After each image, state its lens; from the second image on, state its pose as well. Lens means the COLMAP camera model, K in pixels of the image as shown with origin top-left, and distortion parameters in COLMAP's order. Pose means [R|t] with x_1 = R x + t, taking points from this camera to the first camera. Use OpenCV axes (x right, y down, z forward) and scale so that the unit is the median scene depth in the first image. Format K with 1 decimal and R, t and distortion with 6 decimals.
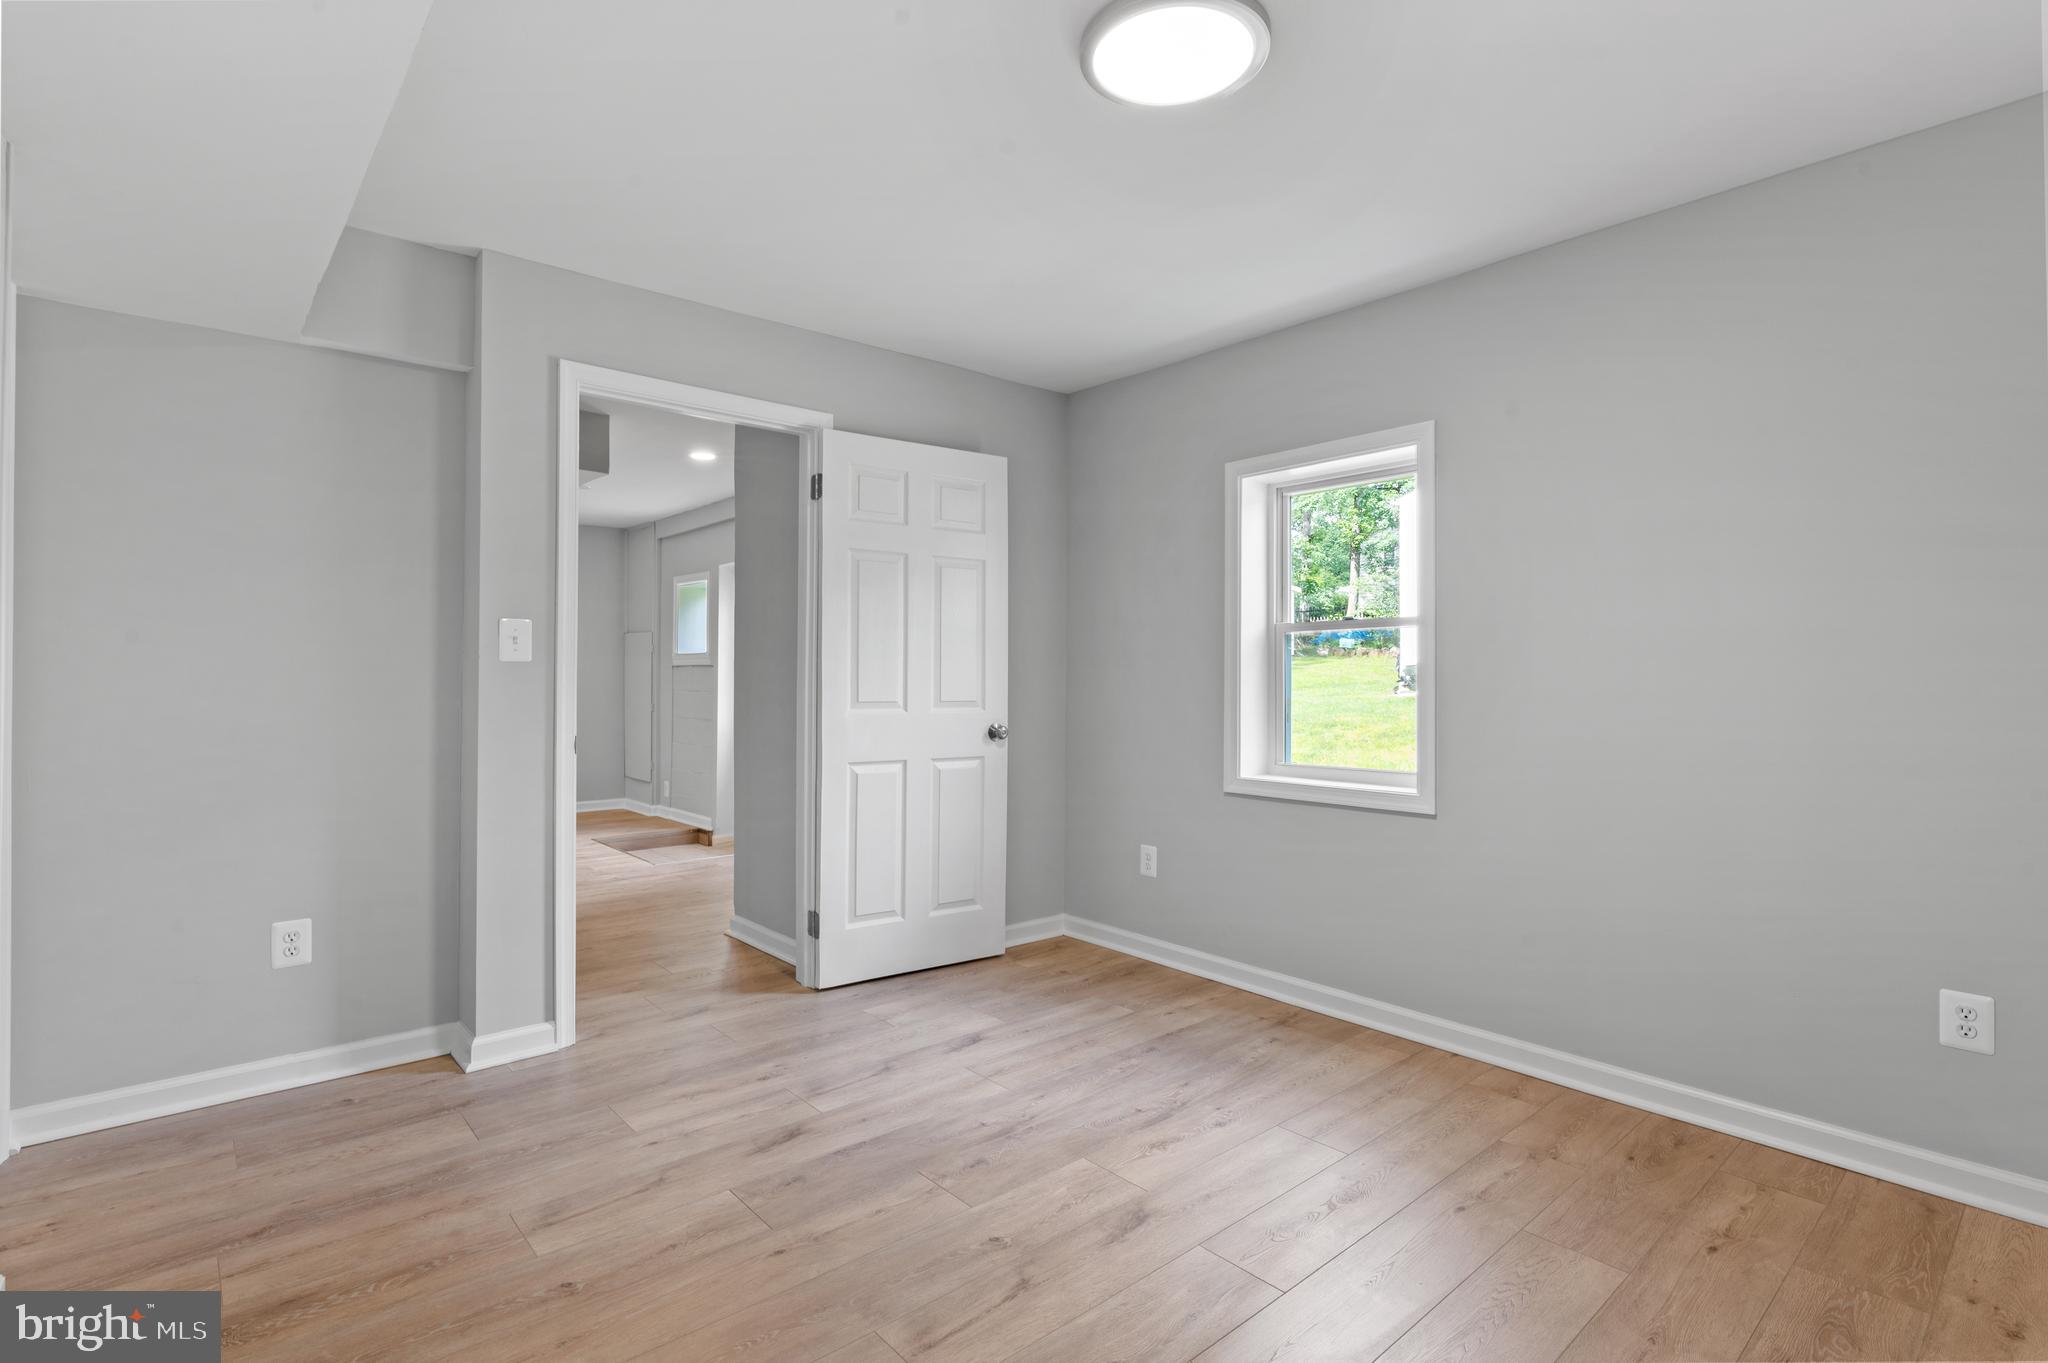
lens RADIAL K [[987.6, 0, 1027.8], [0, 987.6, 678.9], [0, 0, 1]] dist [-0.001068, -0.000344]
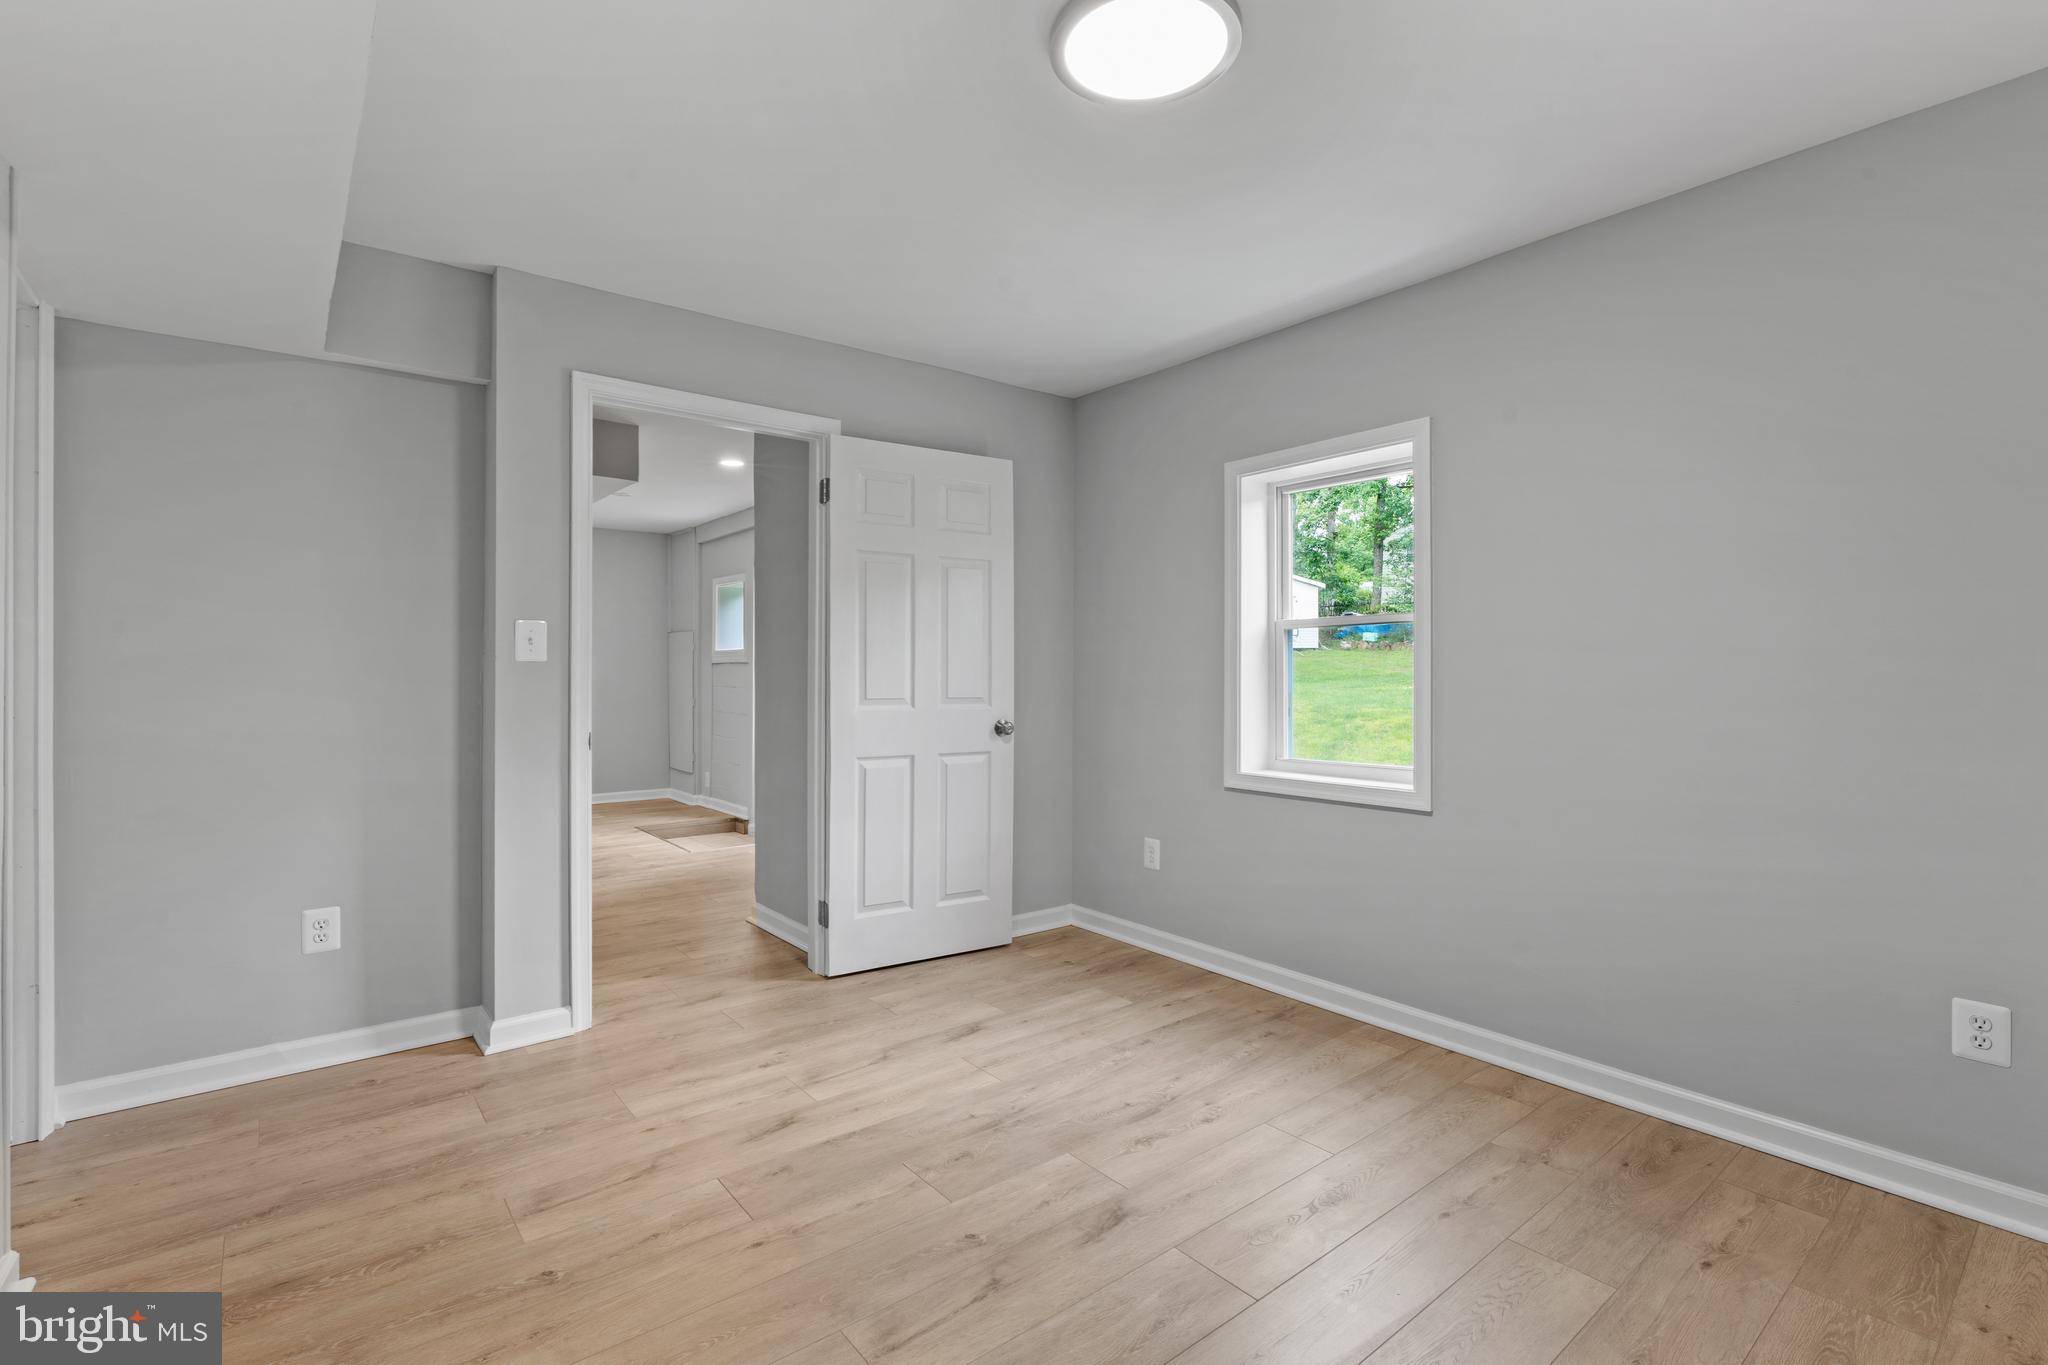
lens RADIAL K [[938.1, 0, 1019.5], [0, 938.1, 675.1], [0, 0, 1]] dist [-0.003095, 0.000058]
pose [[0.998942, -0.002714, -0.045904, 0.048236], [0.002837, 0.999993, 0.002625, -0.005211], [0.045897, -0.002753, 0.998942, 0.039039]]
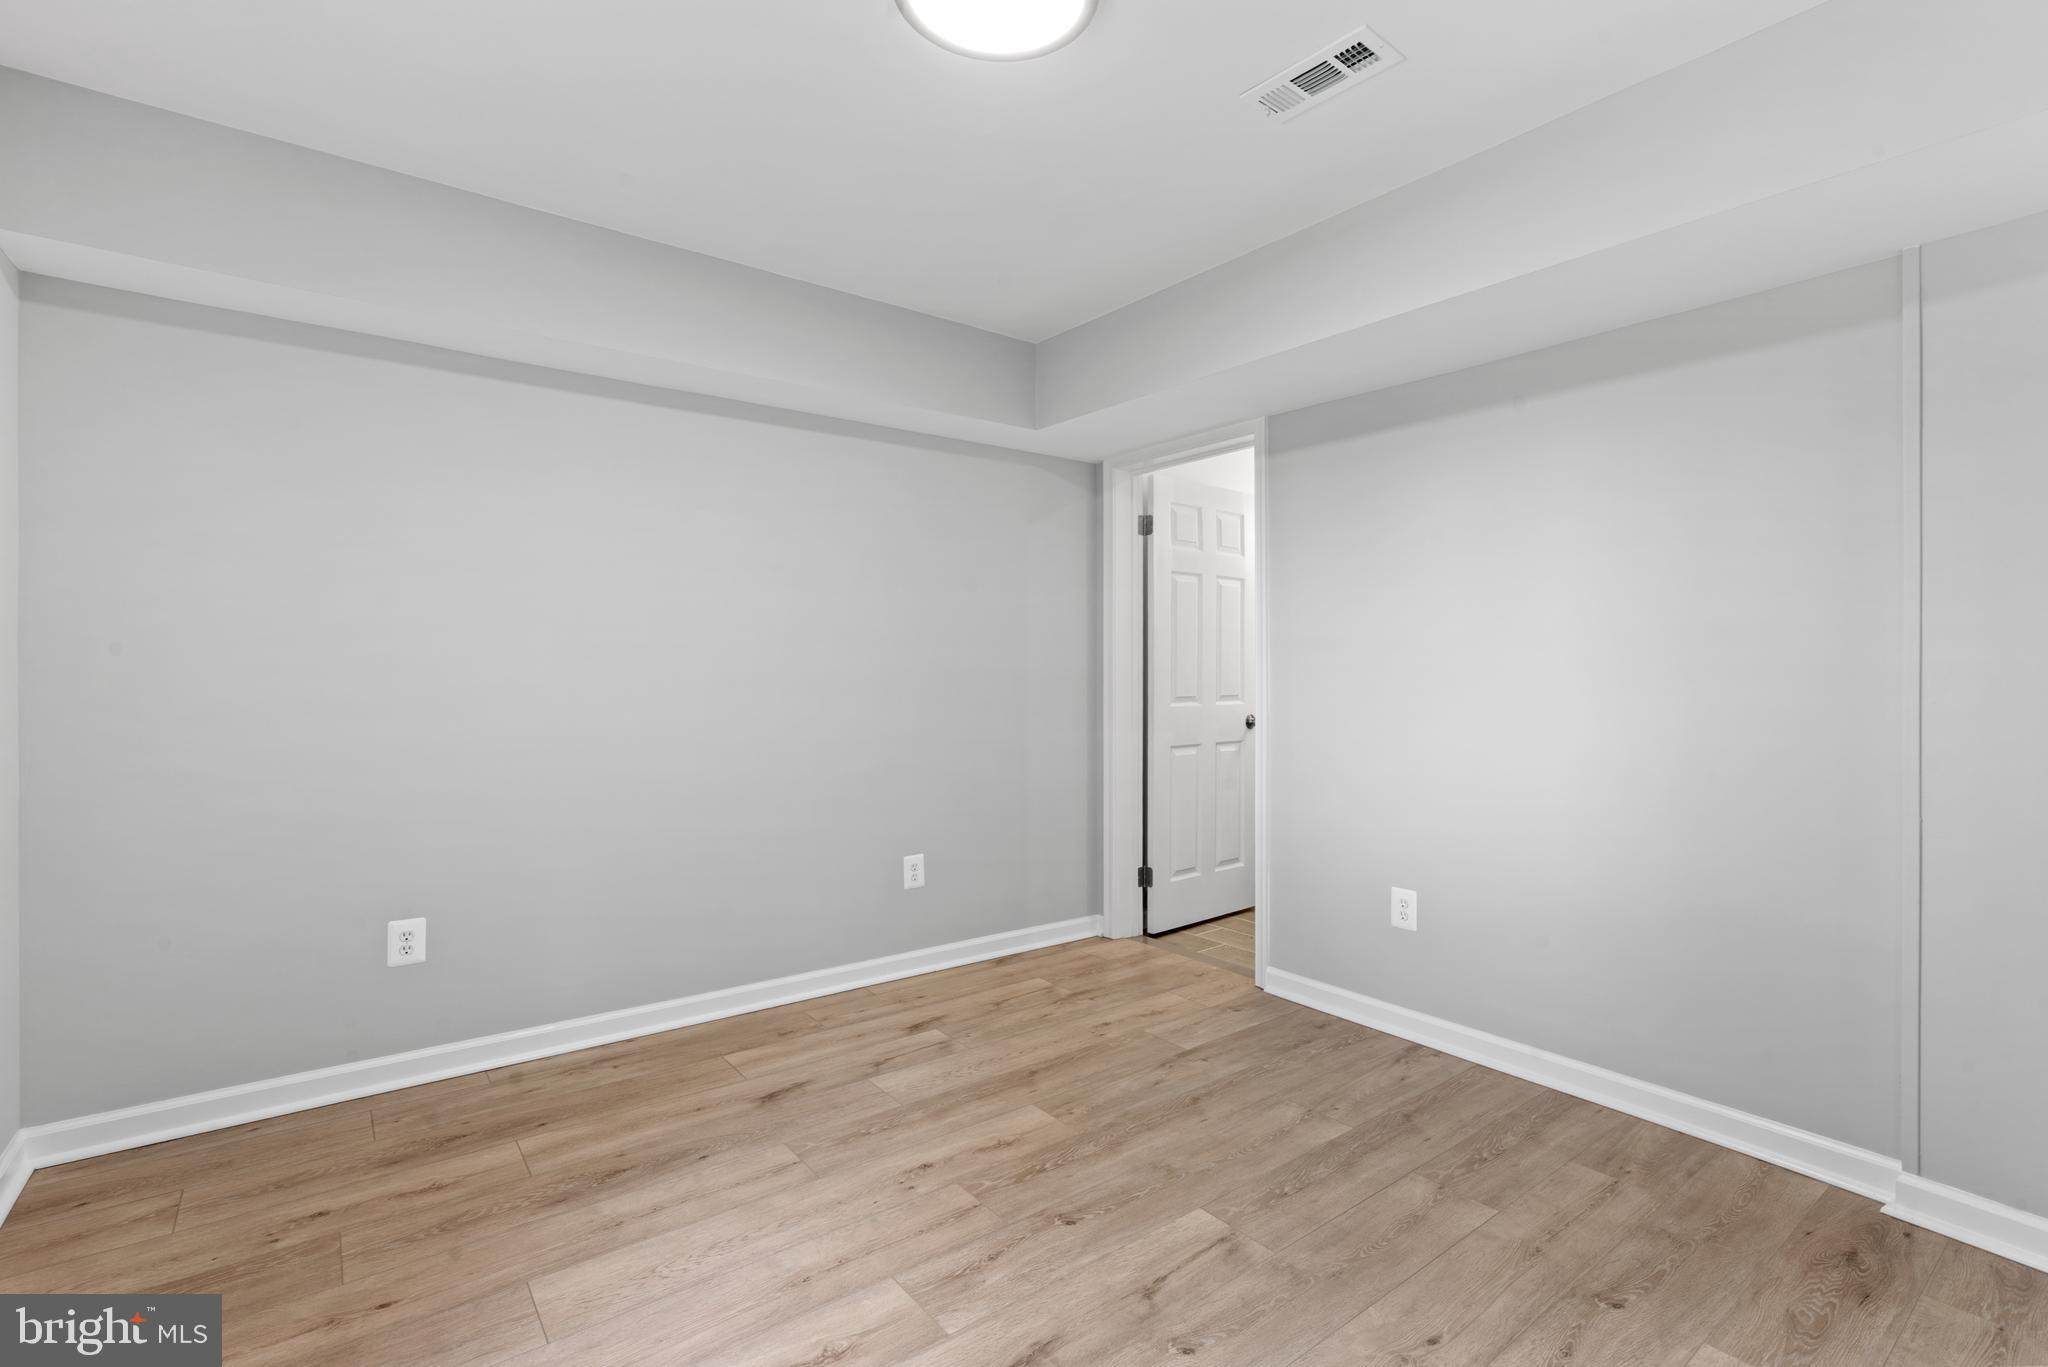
lens RADIAL K [[938.1, 0, 1013.9], [0, 938.1, 676.9], [0, 0, 1]] dist [-0.003095, 0.000058]
pose [[-0.996124, -0.011220, 0.087236, 0.039938], [-0.009756, 0.999805, 0.017192, -0.015050], [-0.087412, 0.016275, -0.996039, 1.402836]]
